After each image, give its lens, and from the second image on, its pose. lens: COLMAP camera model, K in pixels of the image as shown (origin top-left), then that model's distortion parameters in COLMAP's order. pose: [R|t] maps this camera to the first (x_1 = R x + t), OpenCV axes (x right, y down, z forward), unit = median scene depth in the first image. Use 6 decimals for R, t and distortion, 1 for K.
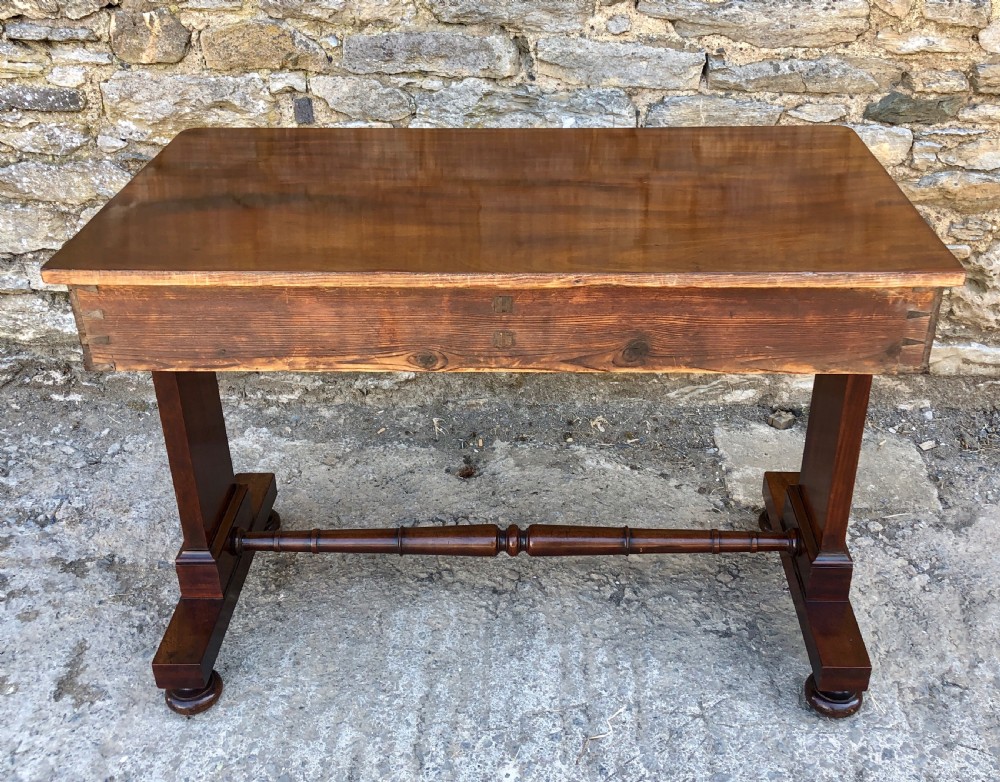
lens RADIAL K [[1031.8, 0, 531.7], [0, 1031.8, 337.6], [0, 0, 1]] dist [0.005516, 0.000000]
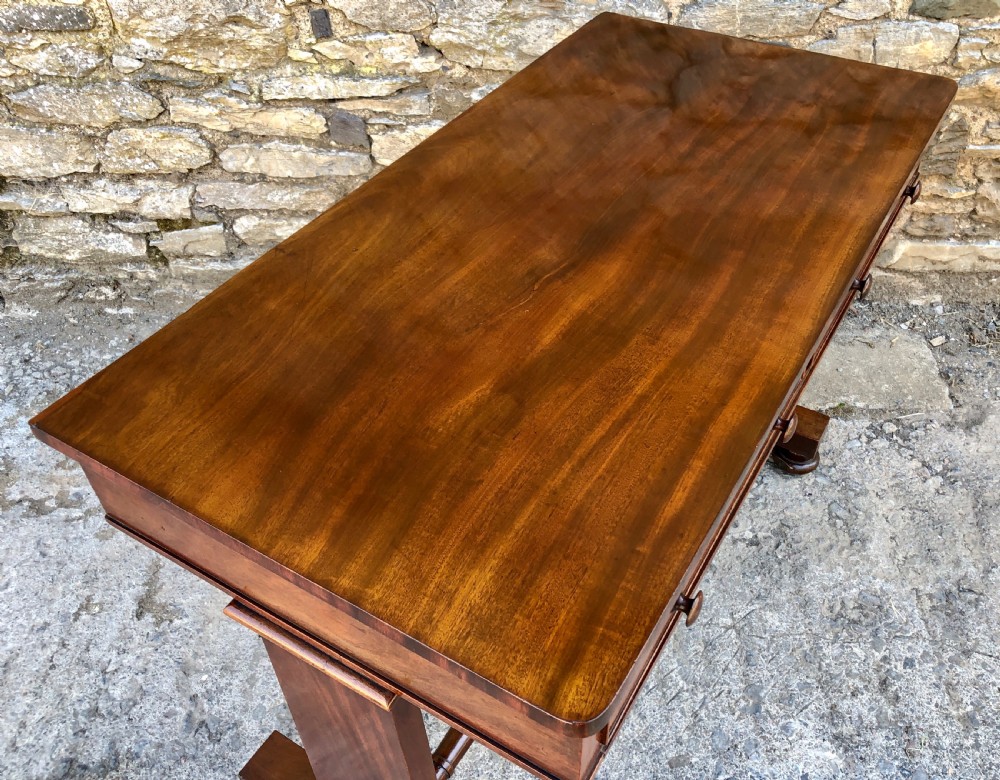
lens RADIAL K [[874.6, 0, 517.1], [0, 874.6, 383.7], [0, 0, 1]] dist [-0.001137, 0.020543]
pose [[0.999542, -0.021702, -0.021101, -0.028646], [0.025953, 0.973211, 0.228444, -0.075767], [0.015578, -0.228887, 0.973328, 0.134029]]
